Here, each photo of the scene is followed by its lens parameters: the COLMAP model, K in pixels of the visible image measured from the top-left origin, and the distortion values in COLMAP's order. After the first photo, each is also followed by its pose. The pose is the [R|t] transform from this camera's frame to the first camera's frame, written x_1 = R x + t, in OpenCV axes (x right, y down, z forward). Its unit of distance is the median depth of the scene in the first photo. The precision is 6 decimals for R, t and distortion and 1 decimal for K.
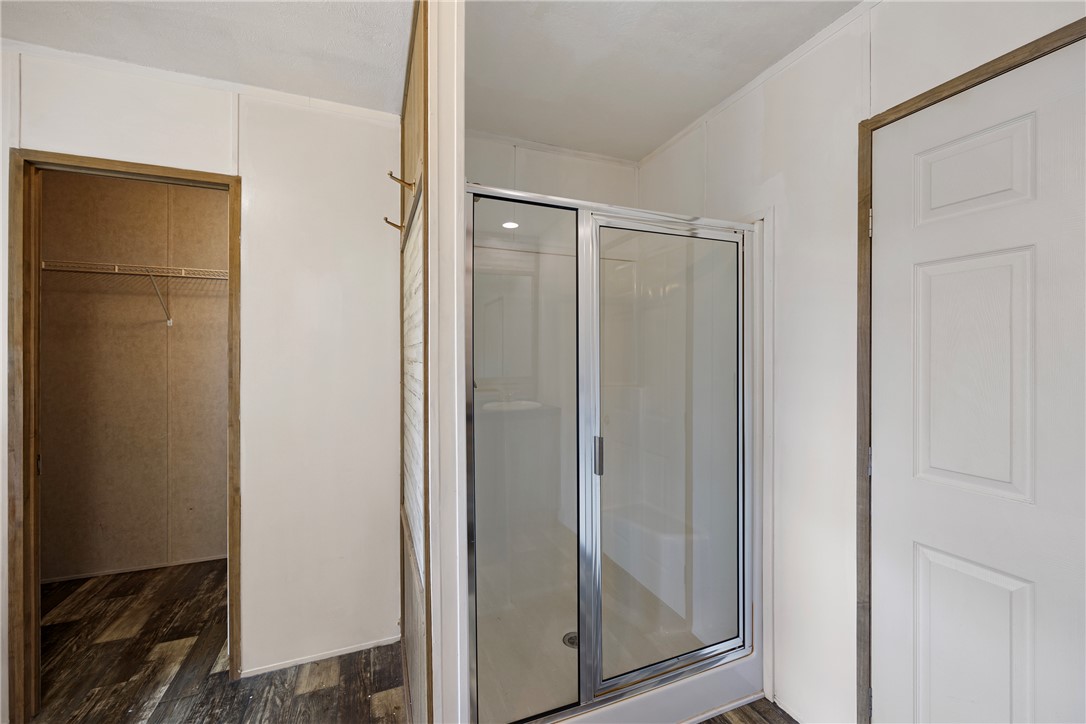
lens RADIAL K [[439.1, 0, 544.5], [0, 439.1, 356.6], [0, 0, 1]] dist [0.000418, -0.000299]
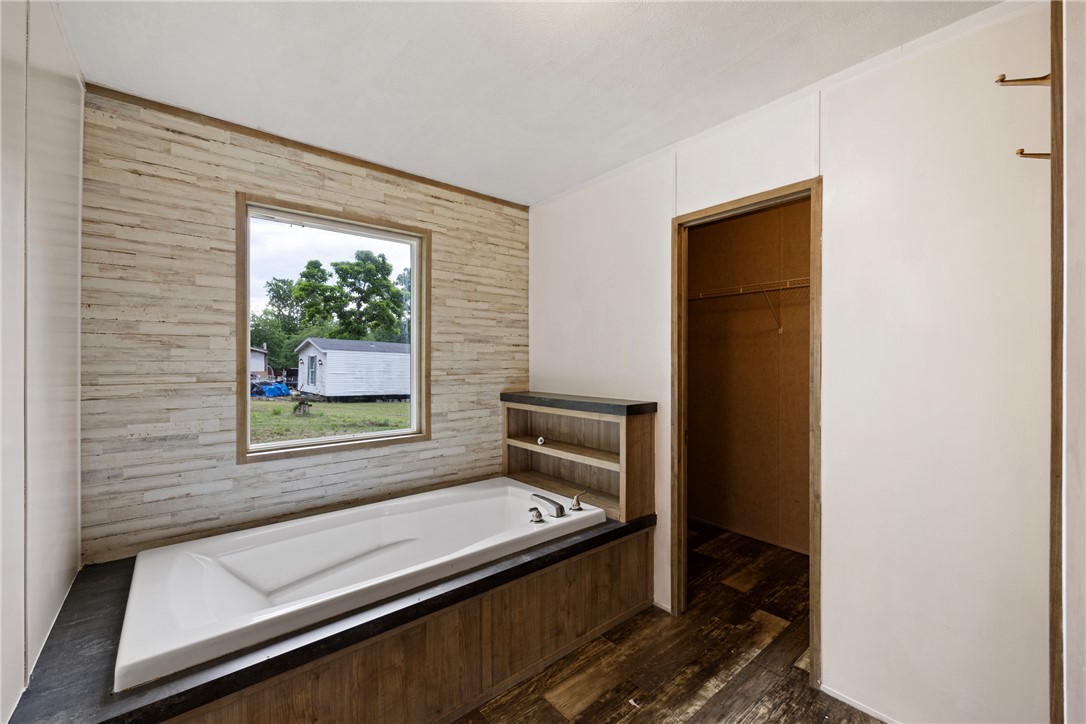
lens RADIAL K [[439.1, 0, 543.5], [0, 439.1, 363.5], [0, 0, 1]] dist [0.000418, -0.000299]
pose [[0.311601, 0.008376, -0.950176, 0.035695], [-0.003030, 0.999965, 0.007821, -0.000305], [0.950208, 0.000442, 0.311615, 0.098695]]
